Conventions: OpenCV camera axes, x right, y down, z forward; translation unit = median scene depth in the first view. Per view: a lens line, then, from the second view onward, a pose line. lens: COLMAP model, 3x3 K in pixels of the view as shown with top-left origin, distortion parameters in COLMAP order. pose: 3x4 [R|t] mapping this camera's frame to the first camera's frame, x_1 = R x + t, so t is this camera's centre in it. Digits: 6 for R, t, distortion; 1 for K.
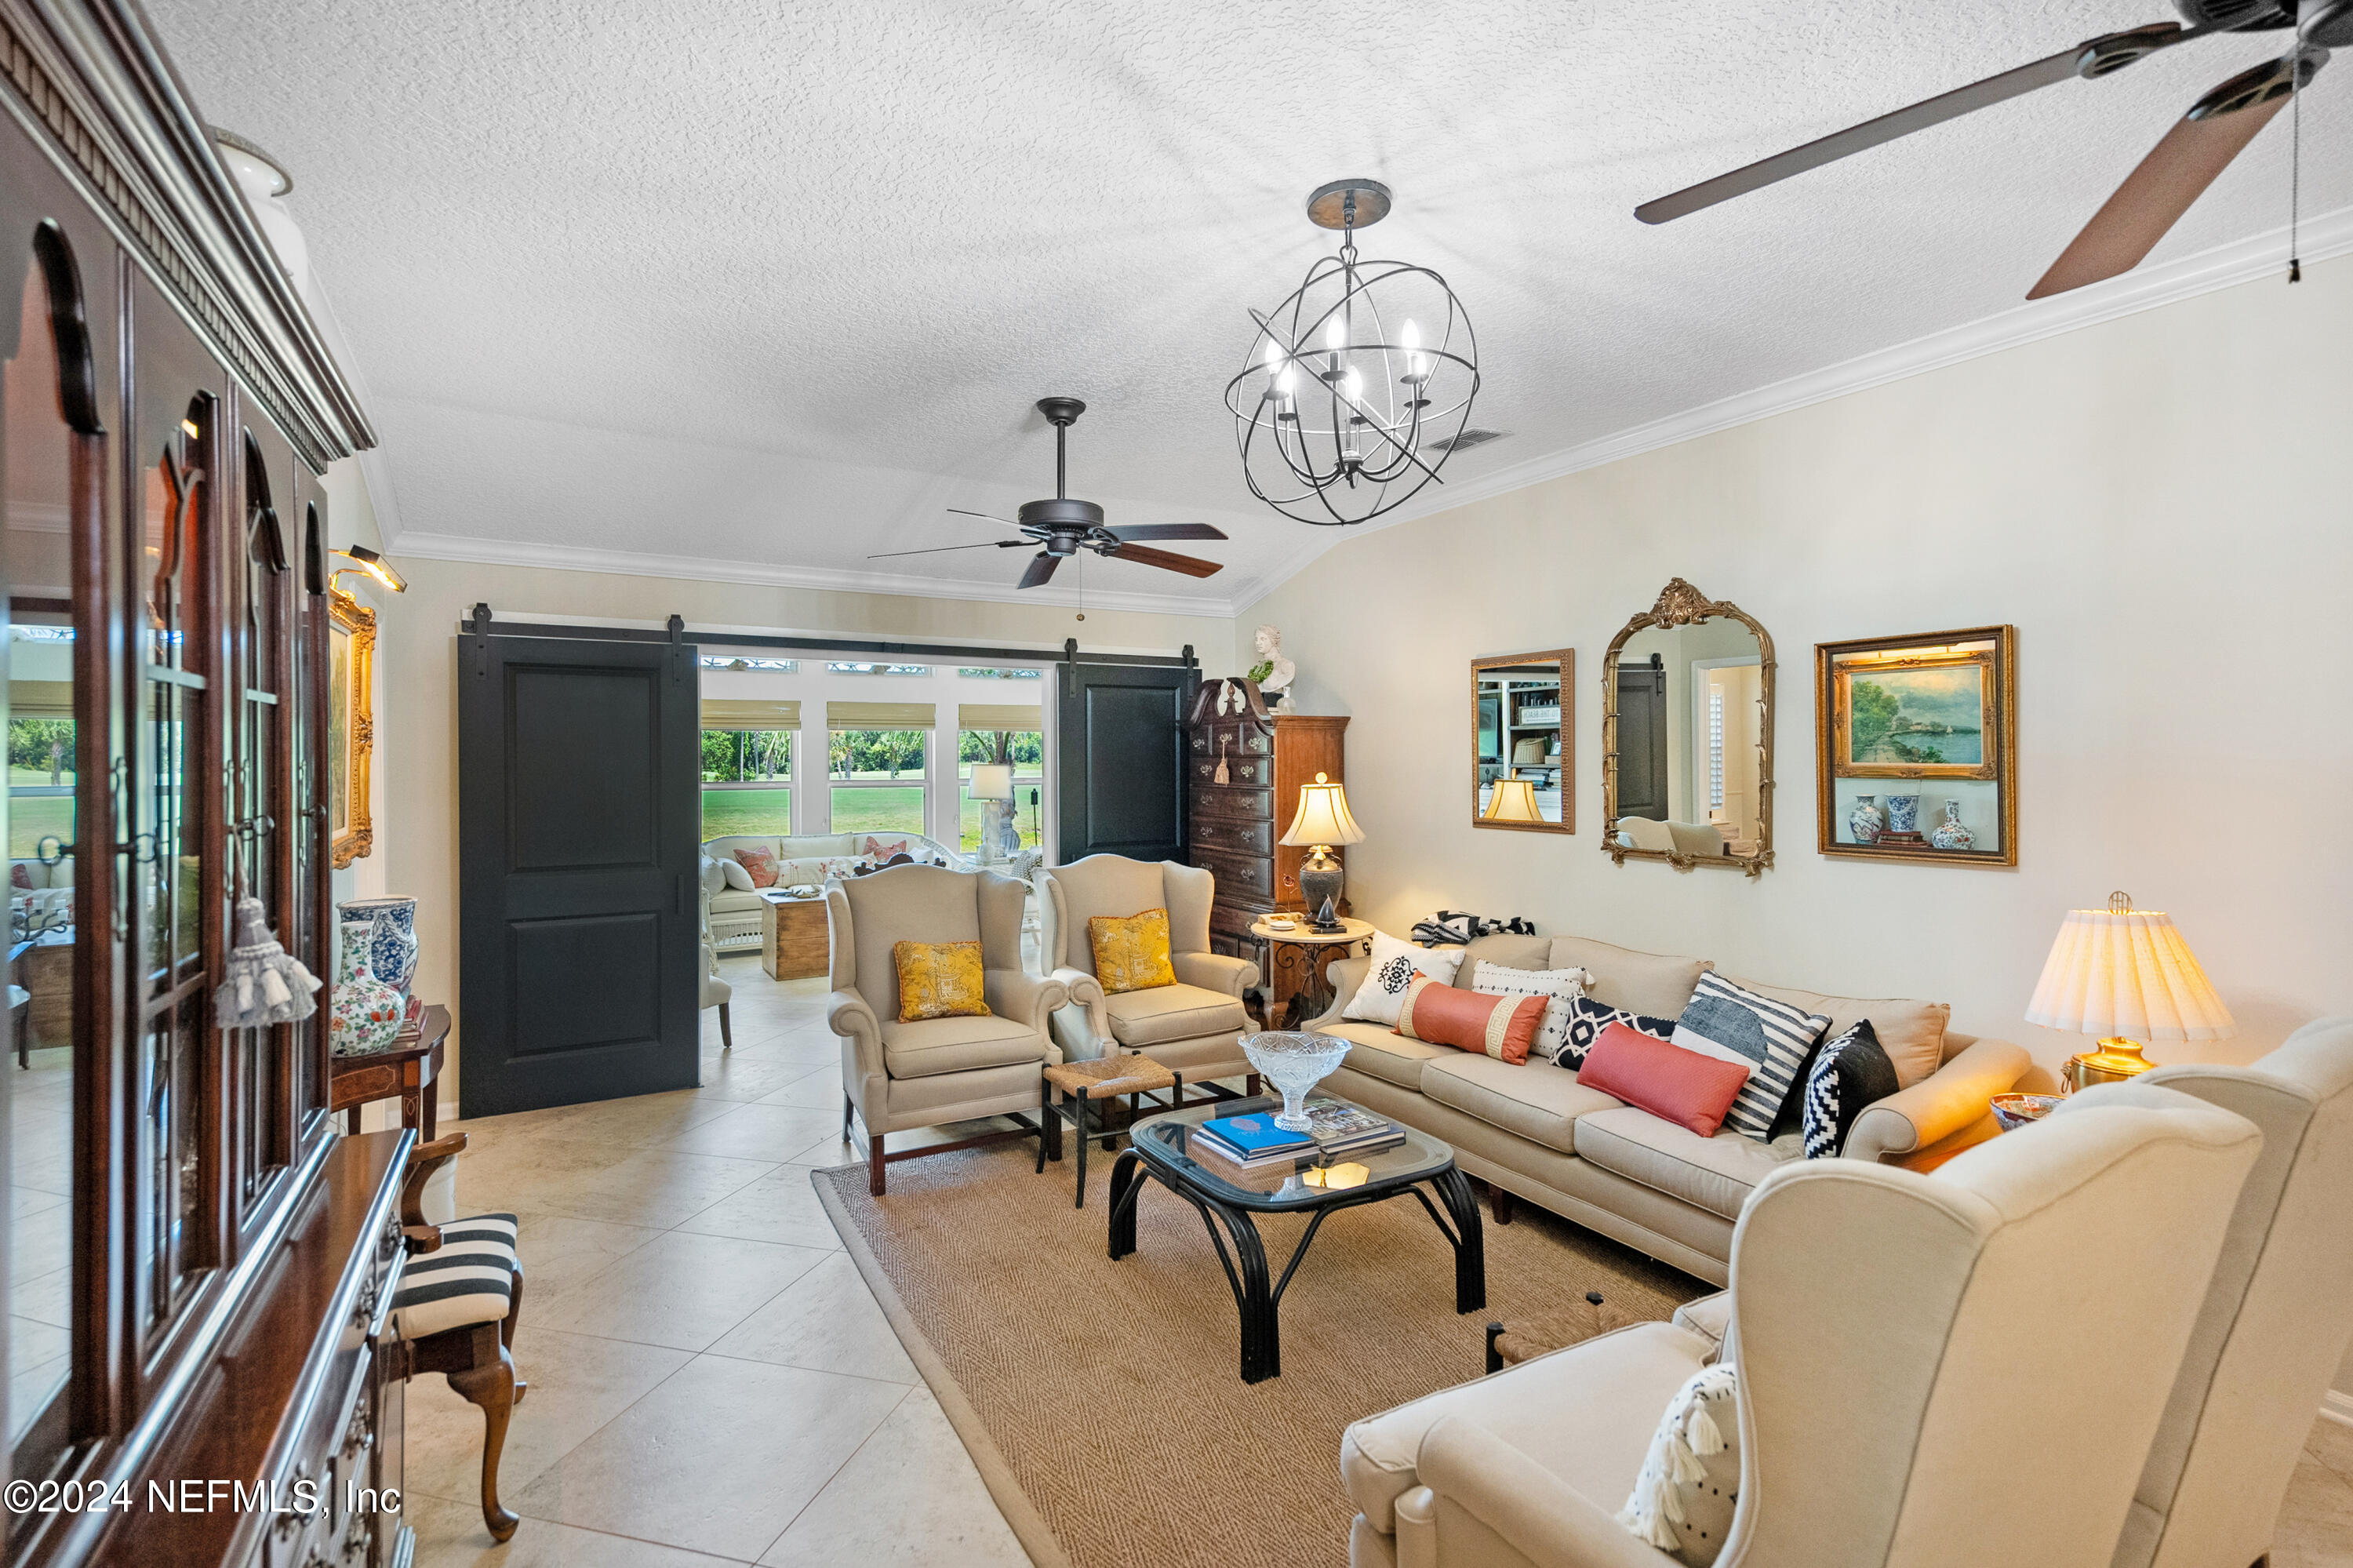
lens RADIAL K [[1108.4, 0, 1169.4], [0, 1108.4, 769.5], [0, 0, 1]] dist [0.042128, -0.000081]
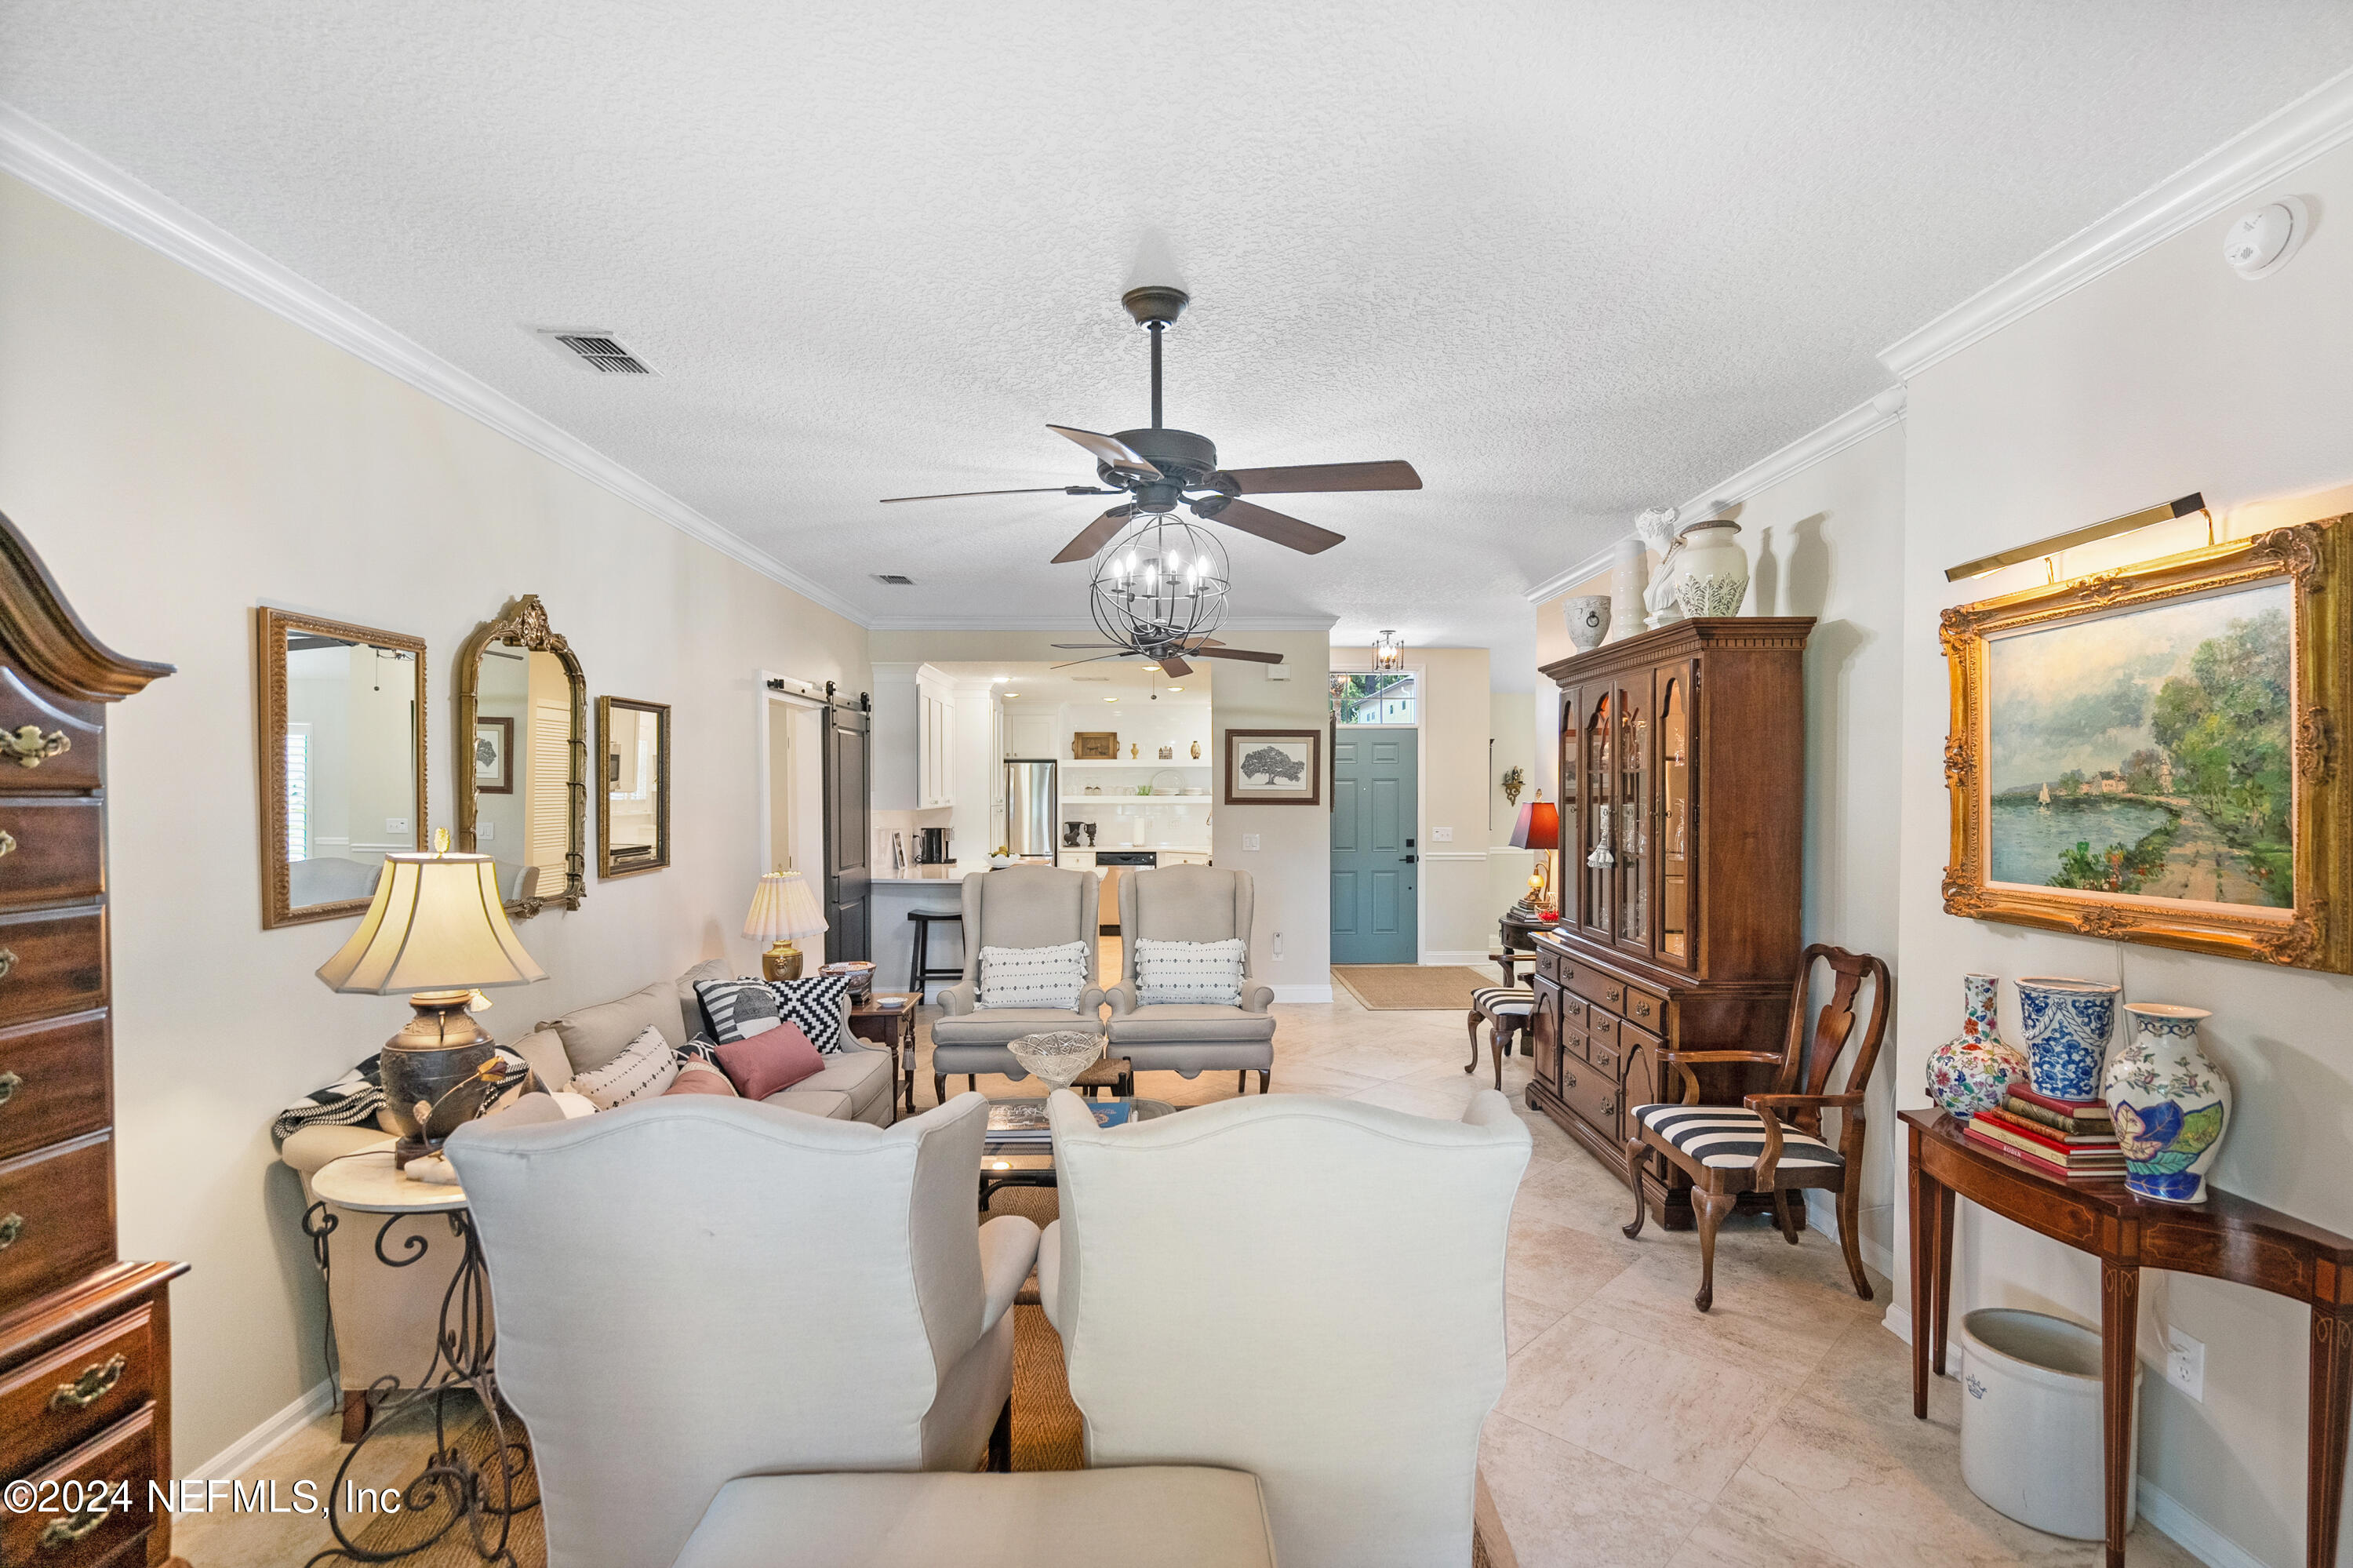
lens RADIAL K [[1112.8, 0, 1185.7], [0, 1112.8, 814.2], [0, 0, 1]] dist [0.000491, 0.000279]
pose [[-0.883474, -0.006040, 0.468442, -0.380254], [0.007533, 0.999604, 0.027096, -0.014495], [-0.468420, 0.027468, -0.883079, 1.410890]]
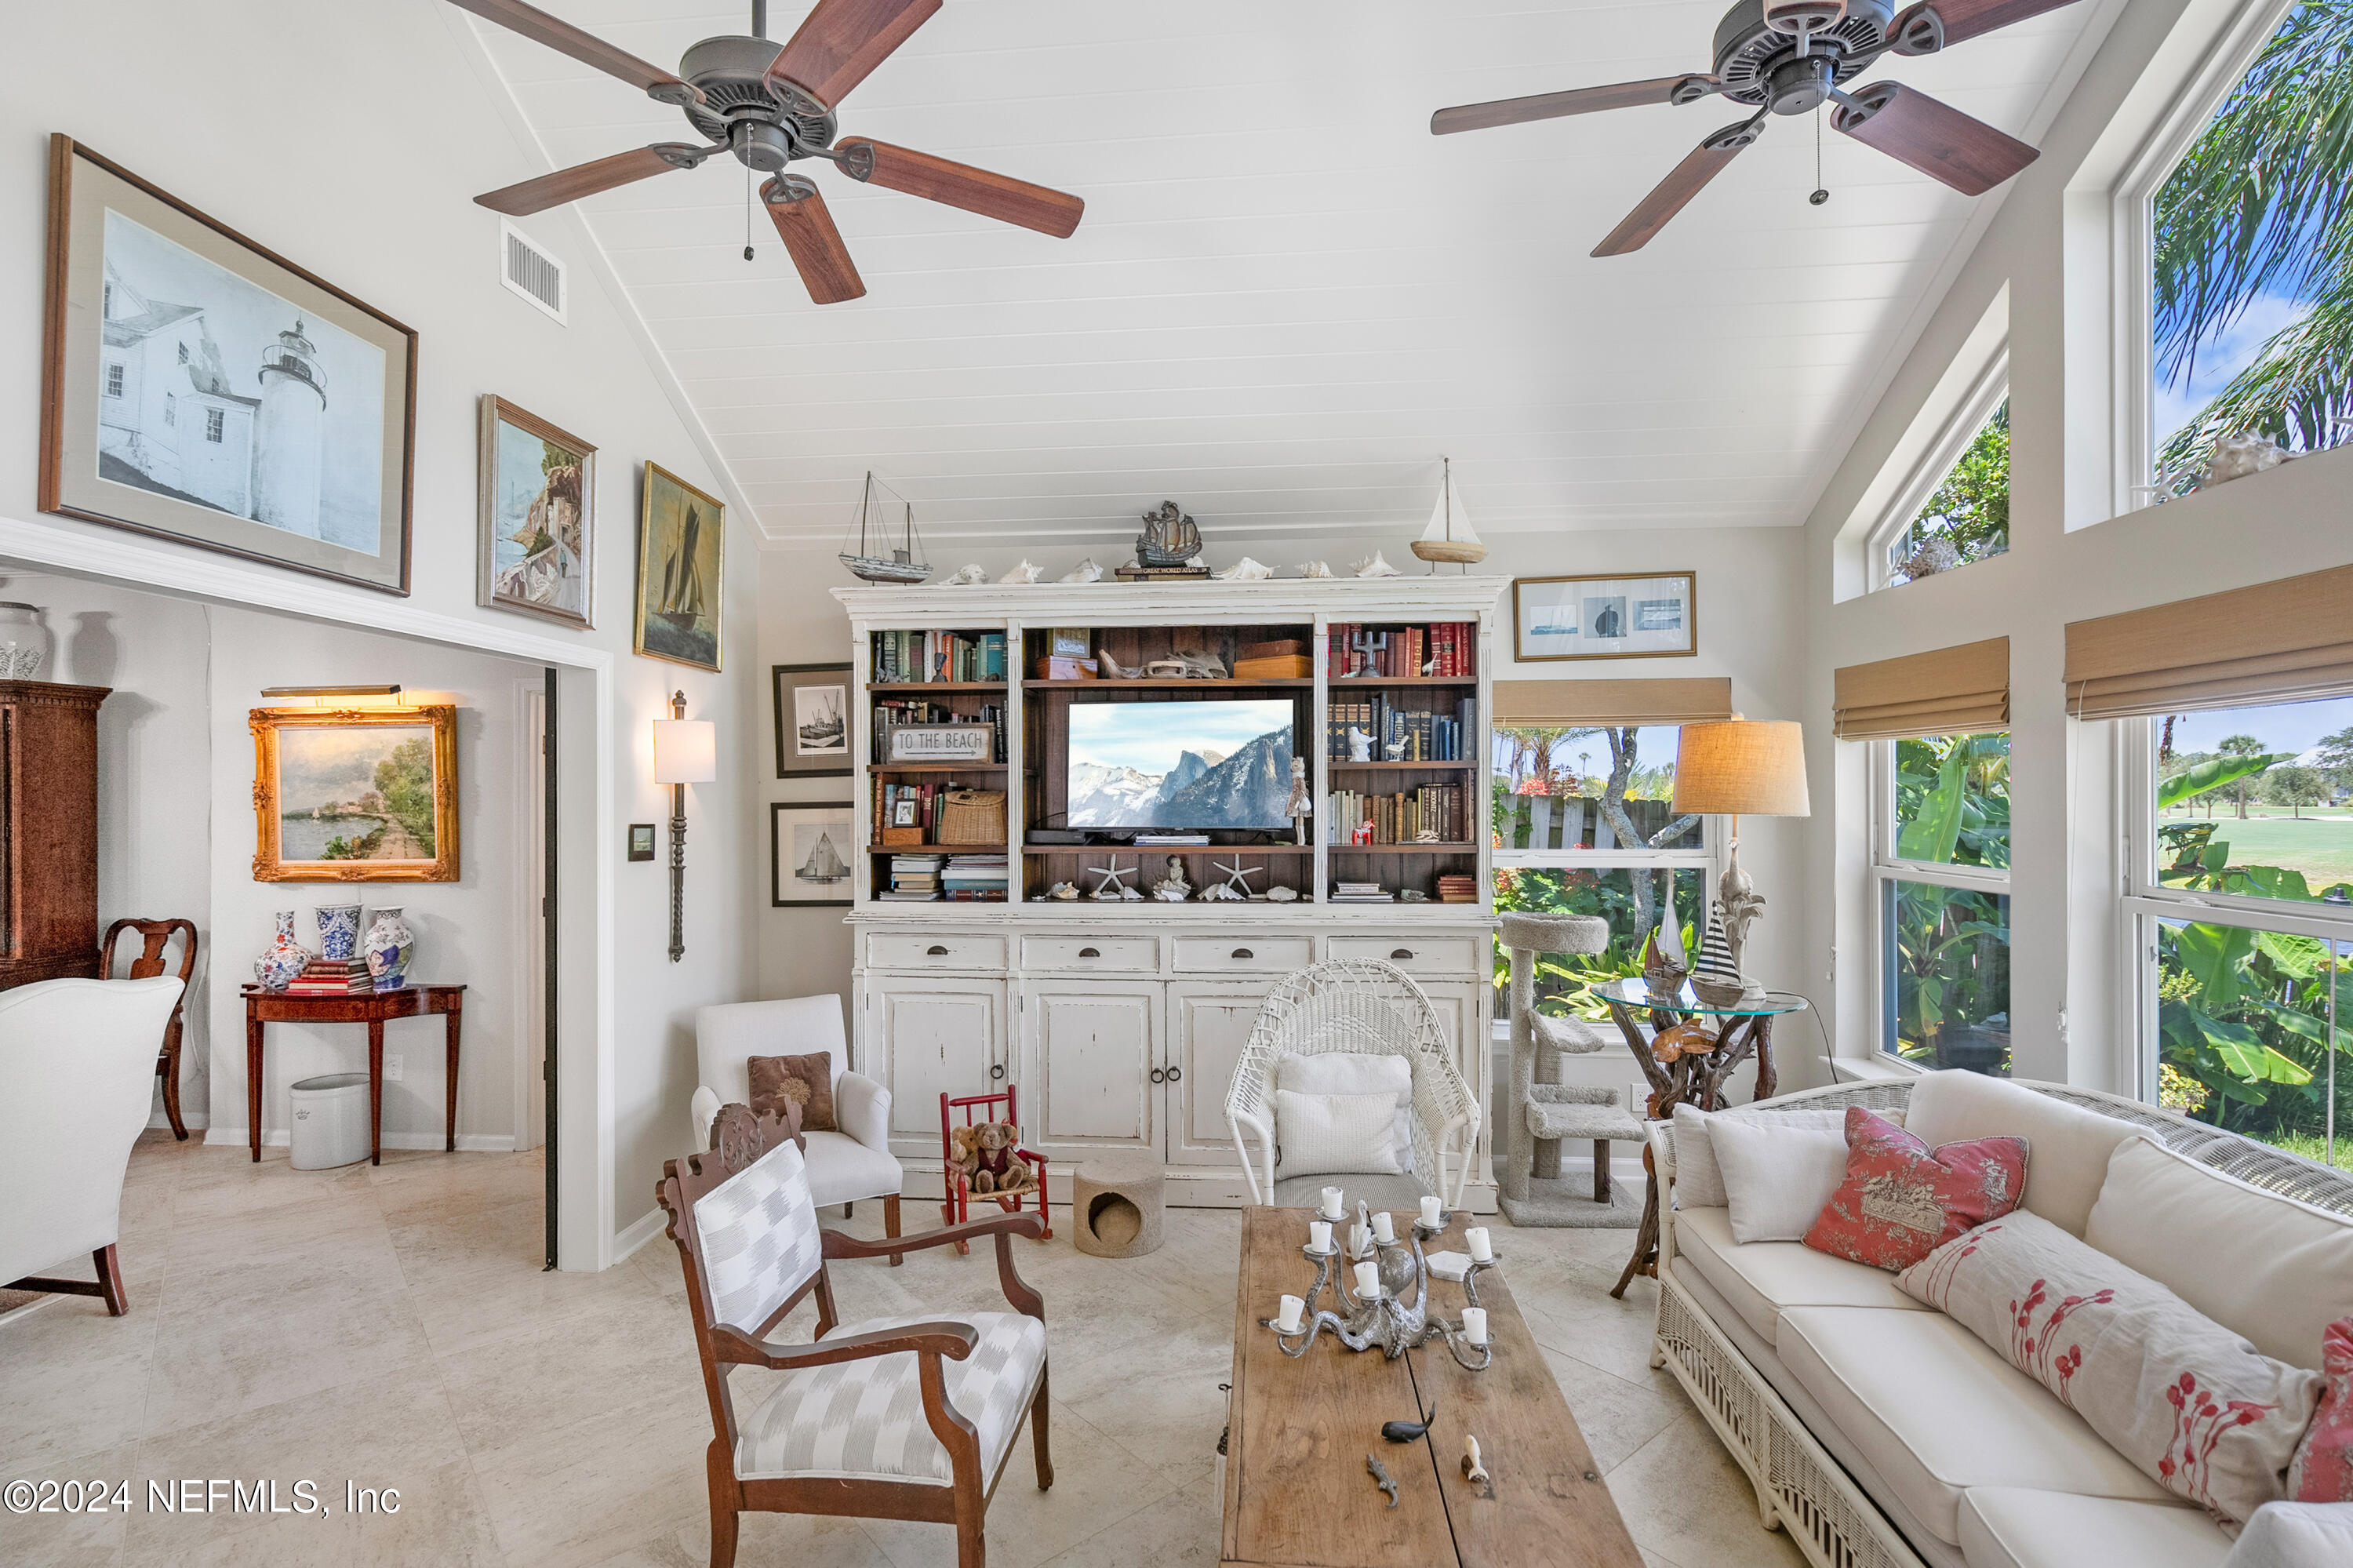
lens RADIAL K [[1101.8, 0, 1176.9], [0, 1101.8, 792.3], [0, 0, 1]] dist [0.000579, 0.000138]
pose [[-0.555932, 0.002710, -0.831223, -0.056615], [-0.001344, 0.999990, 0.004160, -0.032932], [0.831227, 0.003430, -0.555923, 2.043337]]
